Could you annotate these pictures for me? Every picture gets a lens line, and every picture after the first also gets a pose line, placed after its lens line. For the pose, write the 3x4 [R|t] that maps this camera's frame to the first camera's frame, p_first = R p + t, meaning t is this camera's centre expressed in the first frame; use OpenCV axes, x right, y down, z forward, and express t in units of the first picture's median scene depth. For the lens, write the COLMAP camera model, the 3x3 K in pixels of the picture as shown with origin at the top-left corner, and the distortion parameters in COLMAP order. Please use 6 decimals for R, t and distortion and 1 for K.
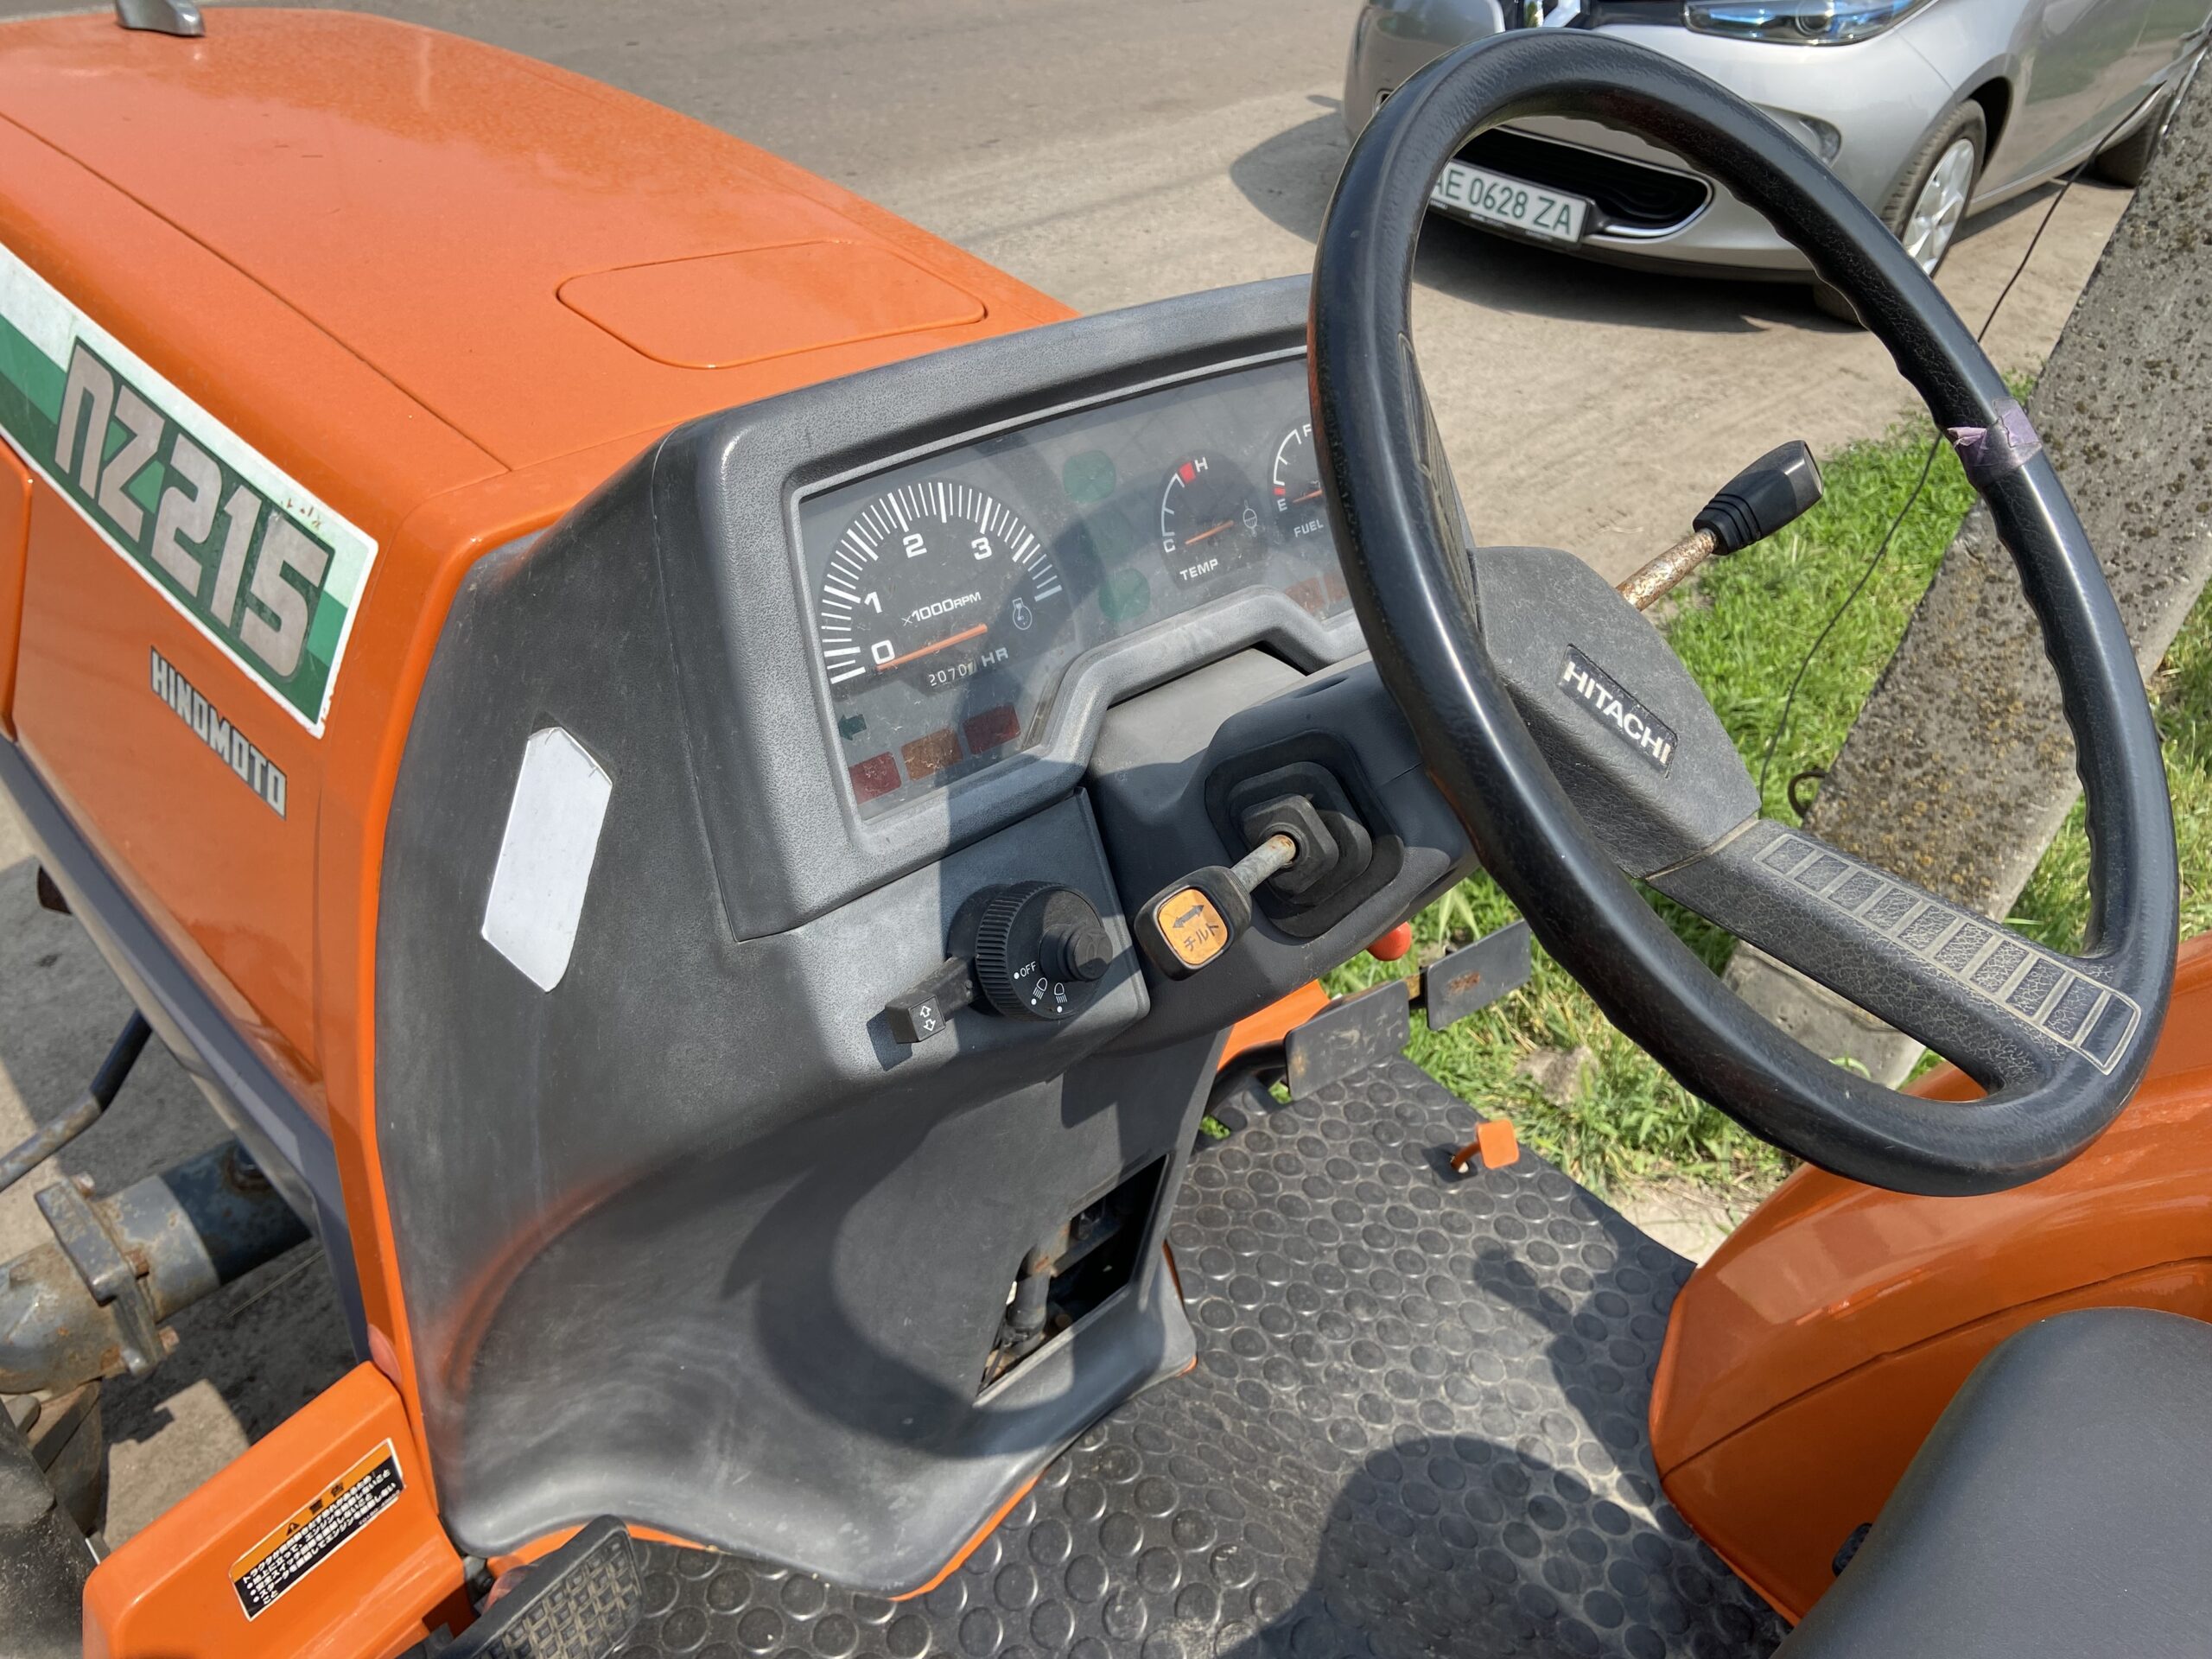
lens RADIAL K [[1657.7, 0, 1118.8], [0, 1657.7, 829.9], [0, 0, 1]] dist [0.120857, -0.160954]
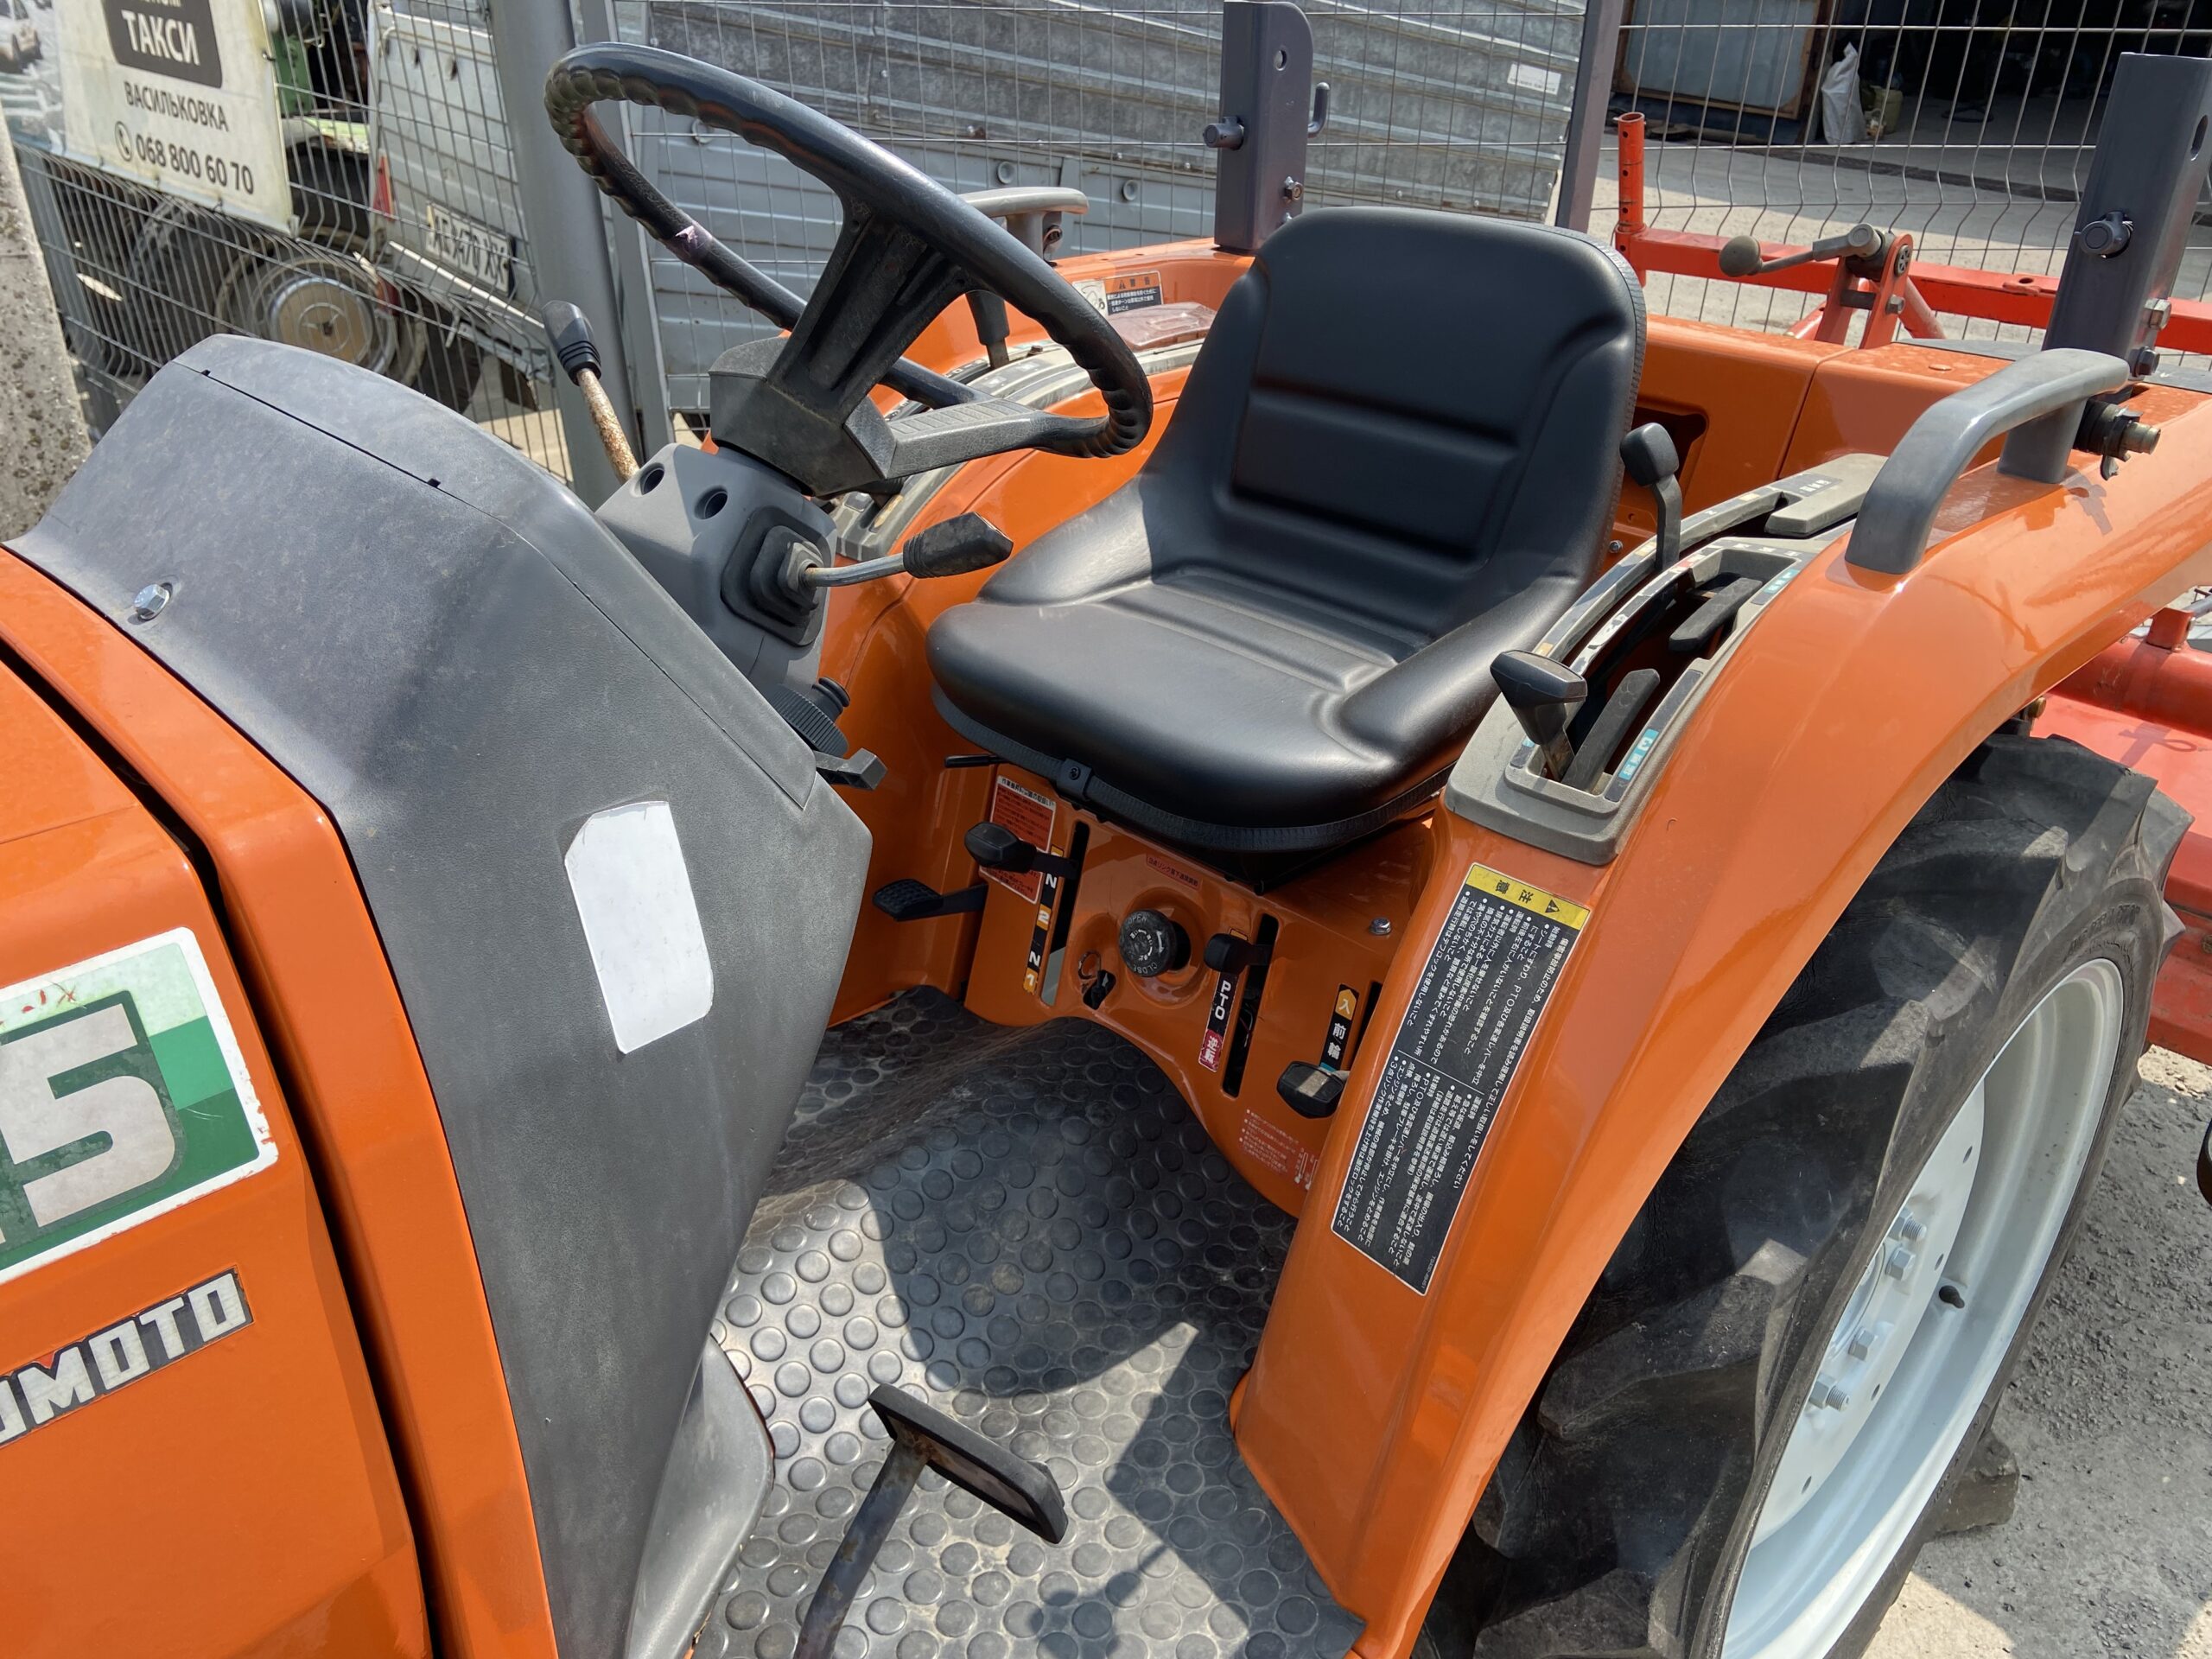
lens RADIAL K [[1657.7, 0, 1118.8], [0, 1657.7, 829.9], [0, 0, 1]] dist [0.120857, -0.160954]
pose [[0.015580, -0.577874, 0.815977, -1.014109], [0.574441, 0.673129, 0.465741, -0.304135], [-0.818398, 0.461474, 0.342441, 0.273518]]
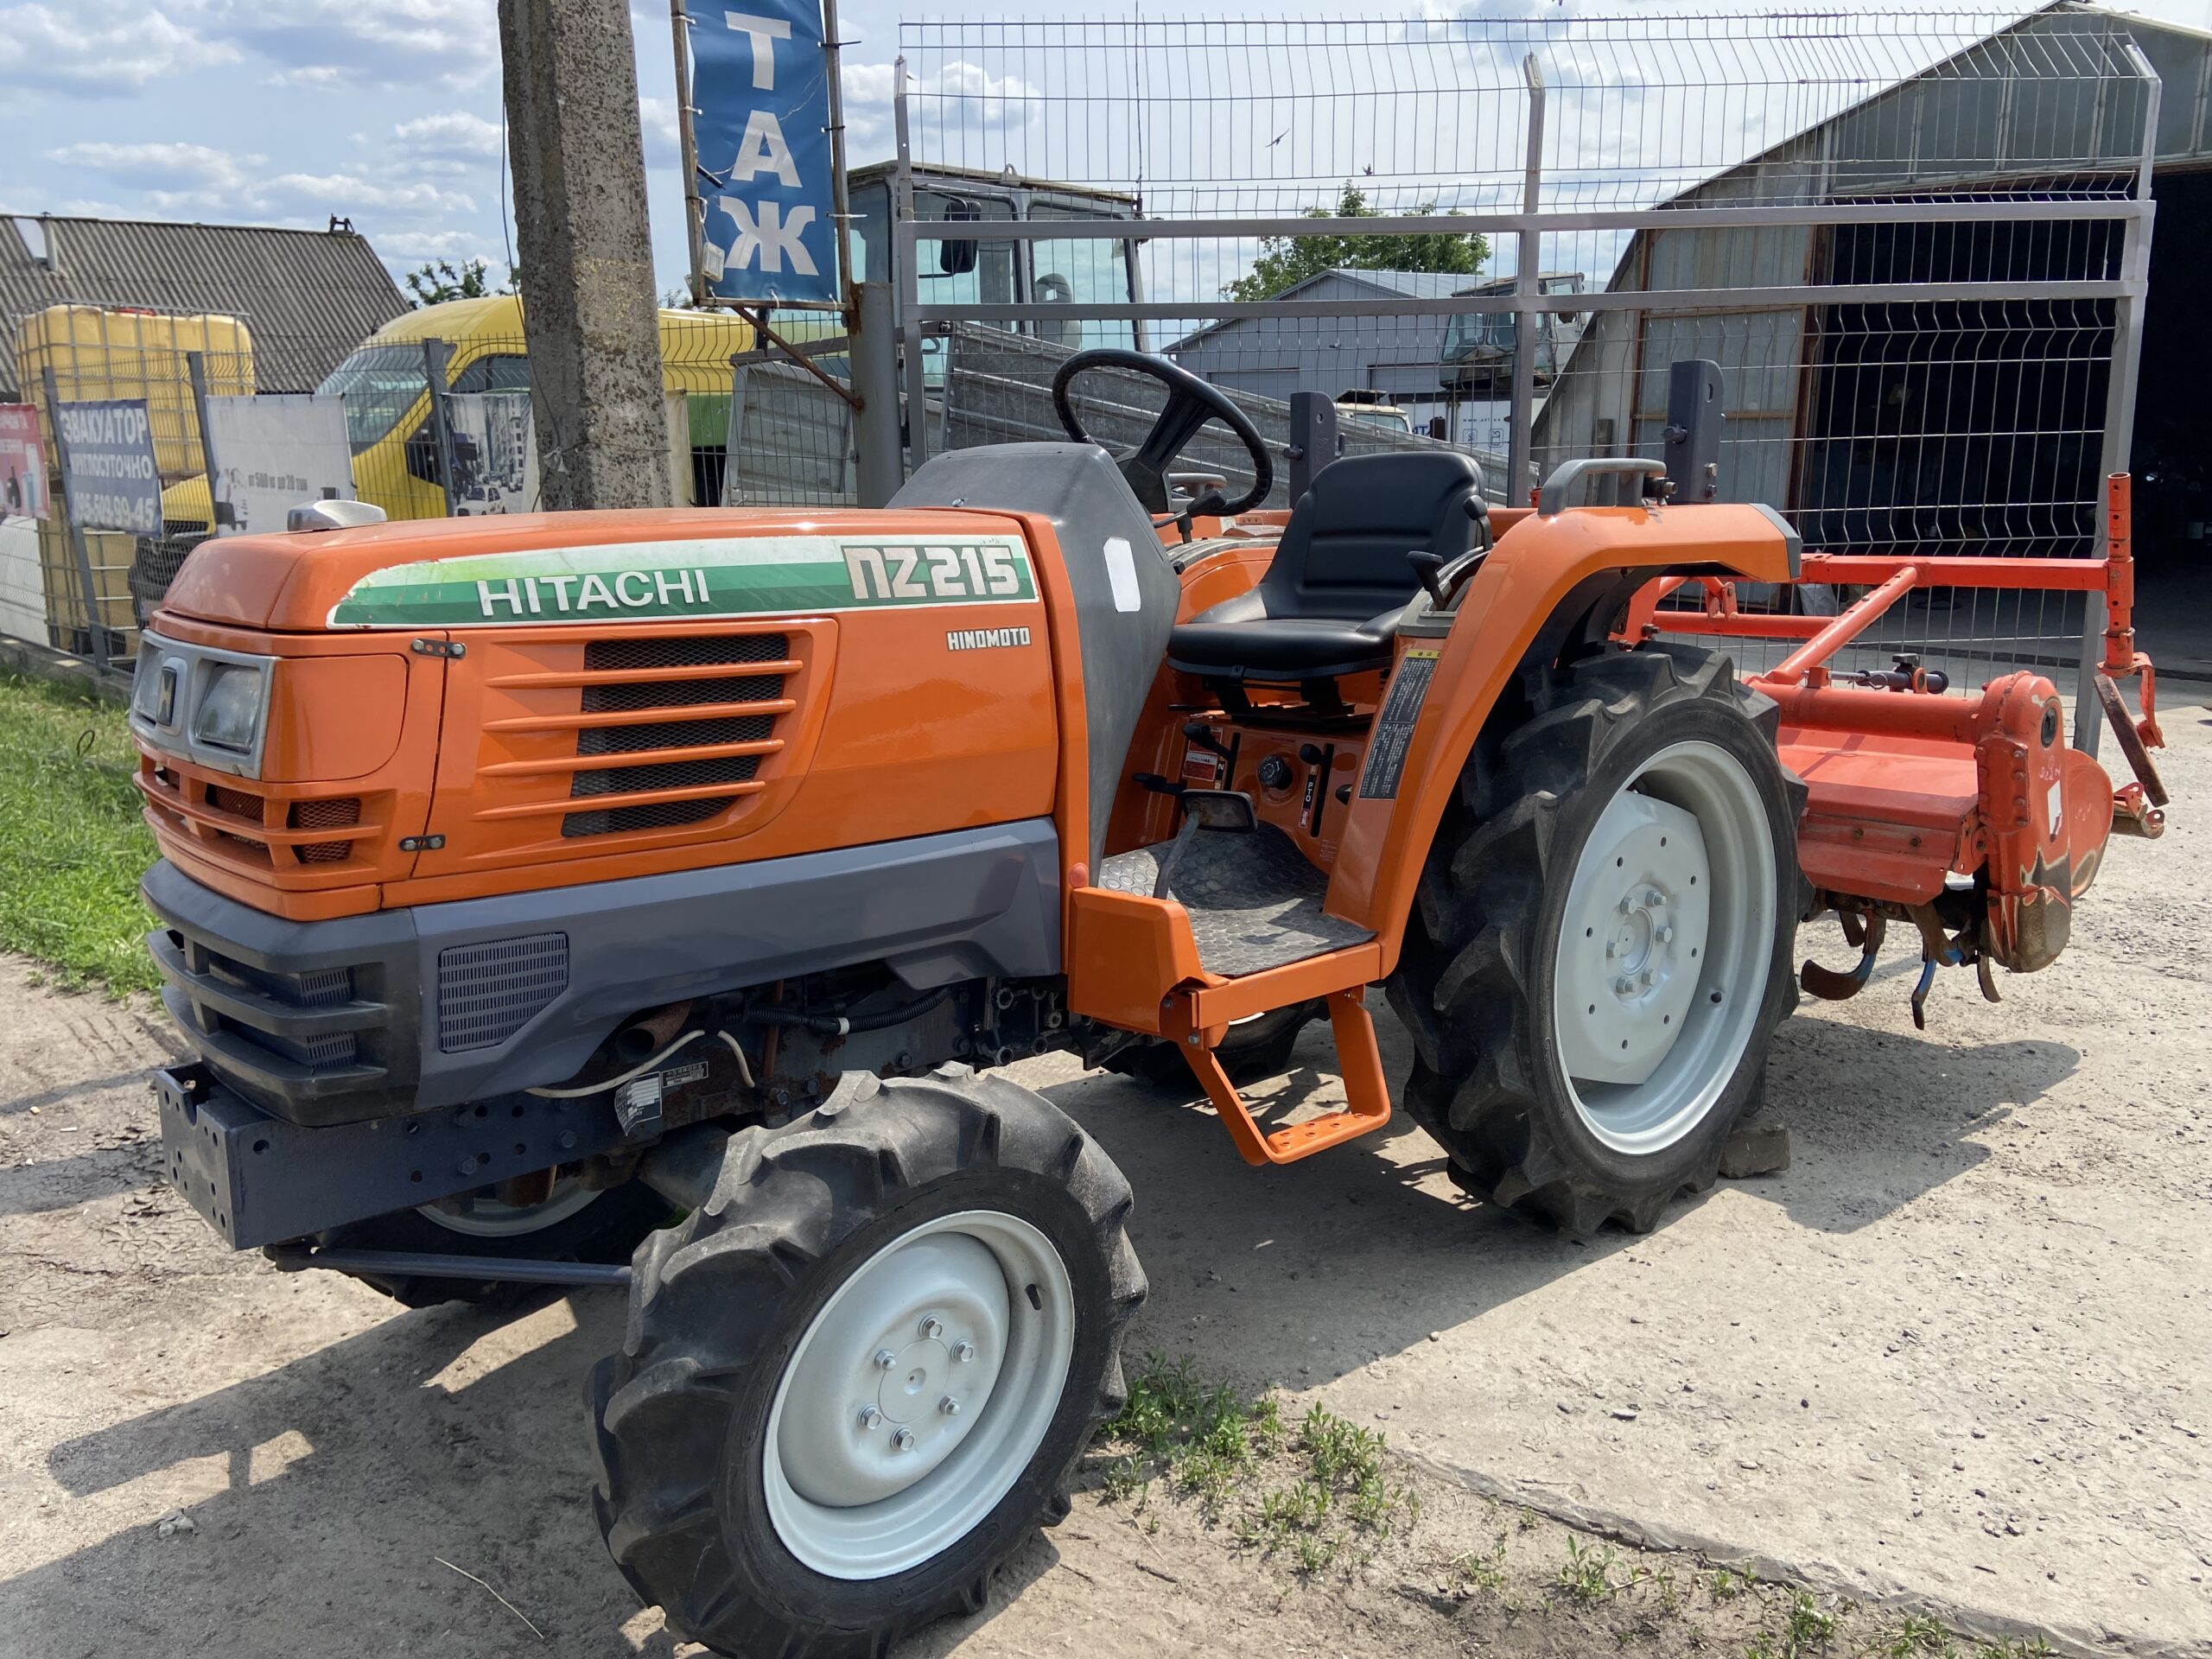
lens RADIAL K [[1657.7, 0, 1118.8], [0, 1657.7, 829.9], [0, 0, 1]] dist [0.120857, -0.160954]
pose [[0.048635, -0.317965, 0.946854, -3.219531], [0.599883, 0.767257, 0.226842, -0.311251], [-0.798608, 0.556969, 0.228058, 0.421349]]
